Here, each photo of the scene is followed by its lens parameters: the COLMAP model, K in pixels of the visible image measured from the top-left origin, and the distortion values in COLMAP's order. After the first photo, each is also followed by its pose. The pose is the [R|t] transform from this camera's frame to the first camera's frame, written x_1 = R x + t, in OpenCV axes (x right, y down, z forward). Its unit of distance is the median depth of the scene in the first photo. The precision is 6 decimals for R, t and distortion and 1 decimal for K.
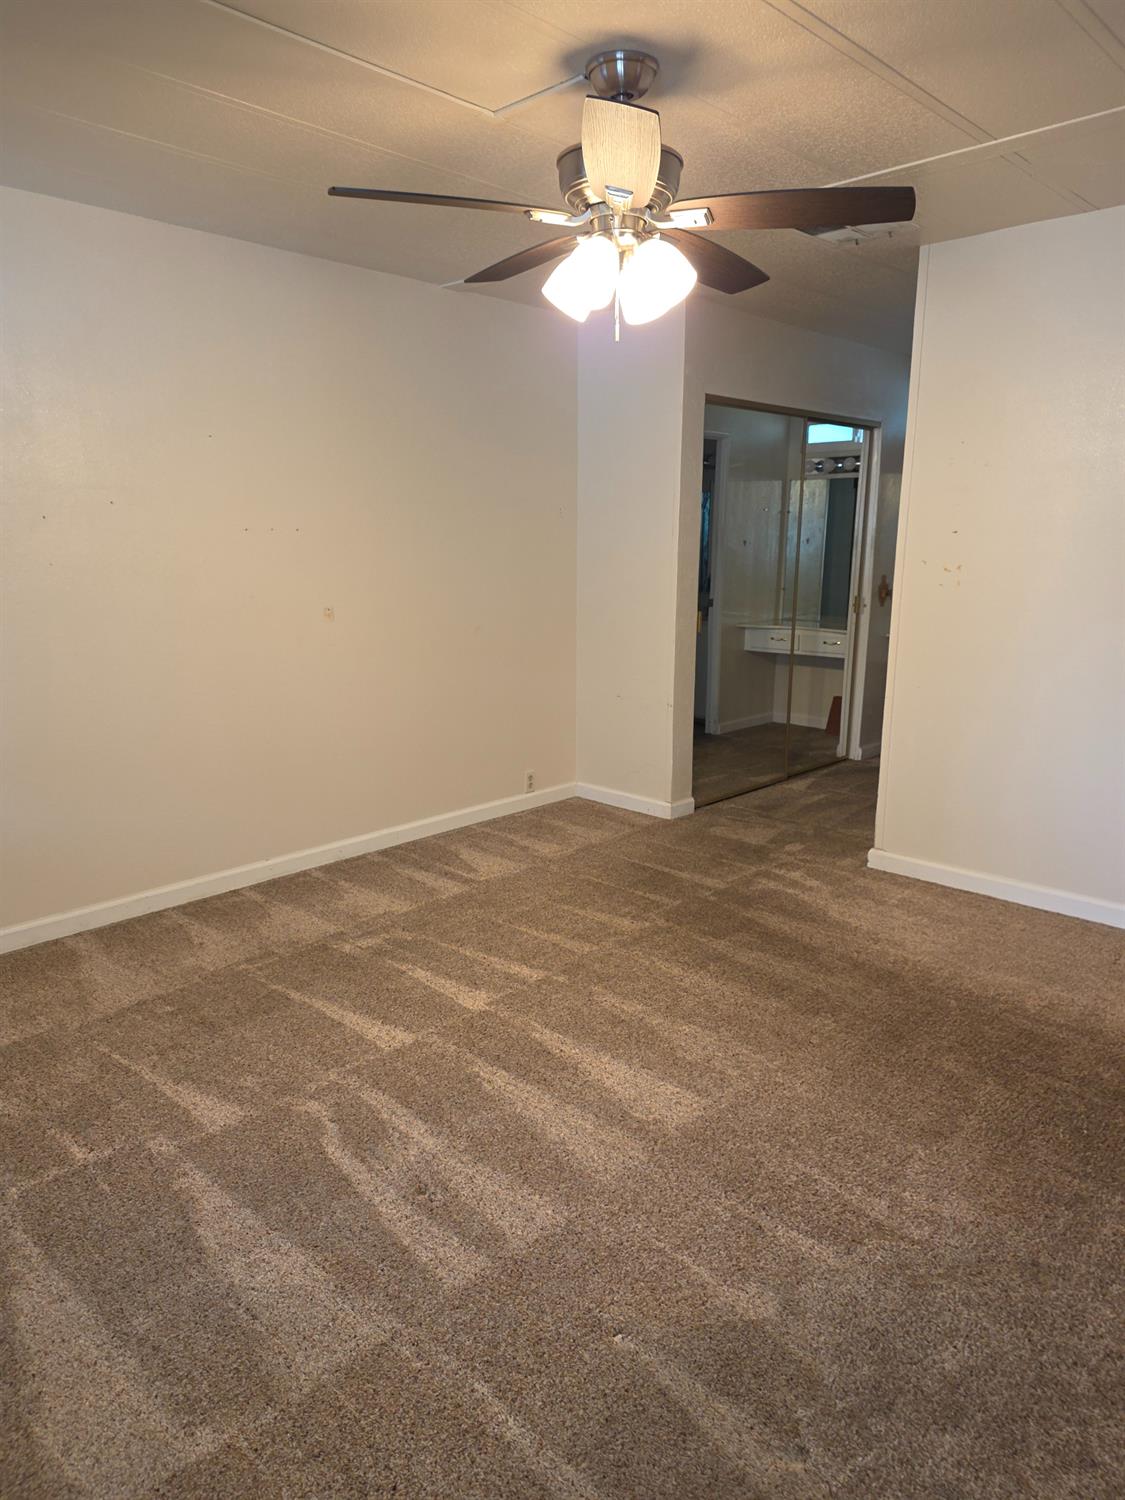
lens RADIAL K [[997.6, 0, 571.4], [0, 997.6, 752.7], [0, 0, 1]] dist [0.089581, -0.099830]
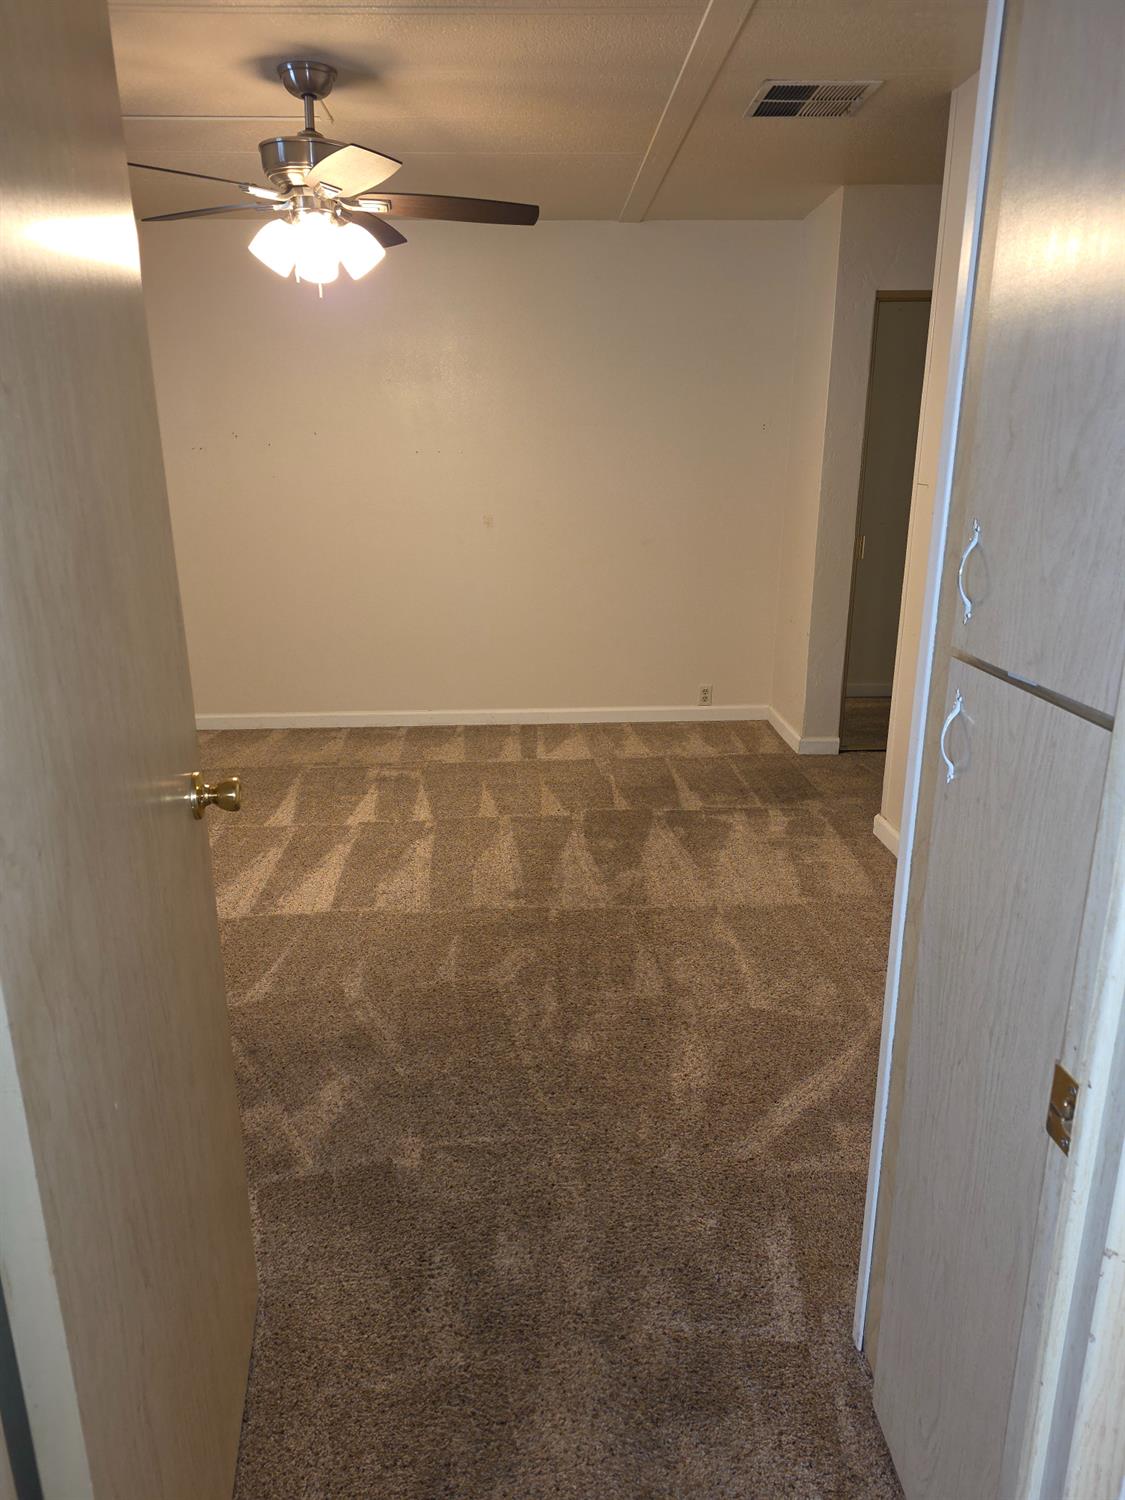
lens RADIAL K [[996.3, 0, 562.5], [0, 996.3, 750.0], [0, 0, 1]] dist [0.056573, -0.037426]
pose [[0.716734, 0.191459, -0.670549, 0.705067], [-0.144589, 0.981477, 0.125689, -0.030567], [0.682193, 0.006868, 0.731140, 0.176080]]
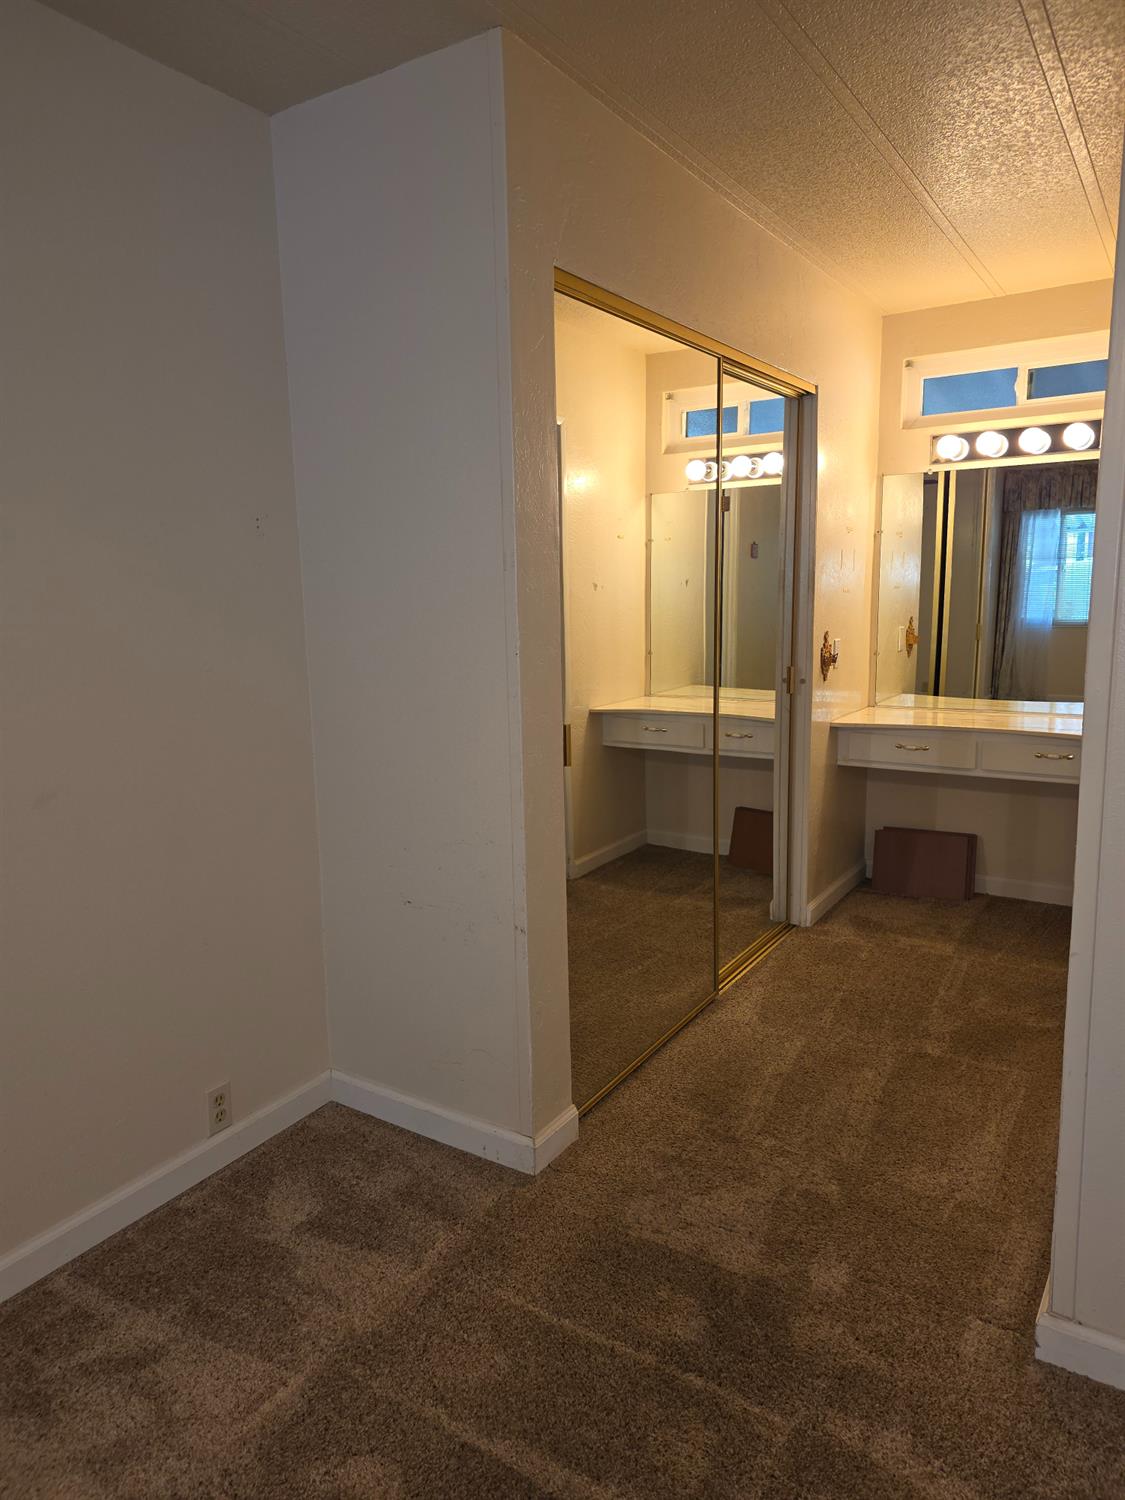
lens RADIAL K [[997.6, 0, 571.4], [0, 997.6, 752.7], [0, 0, 1]] dist [0.089581, -0.099830]
pose [[0.980543, -0.048774, 0.190151, 0.044993], [0.056973, 0.997657, -0.037887, -0.132596], [-0.187857, 0.047984, 0.981024, 0.645867]]
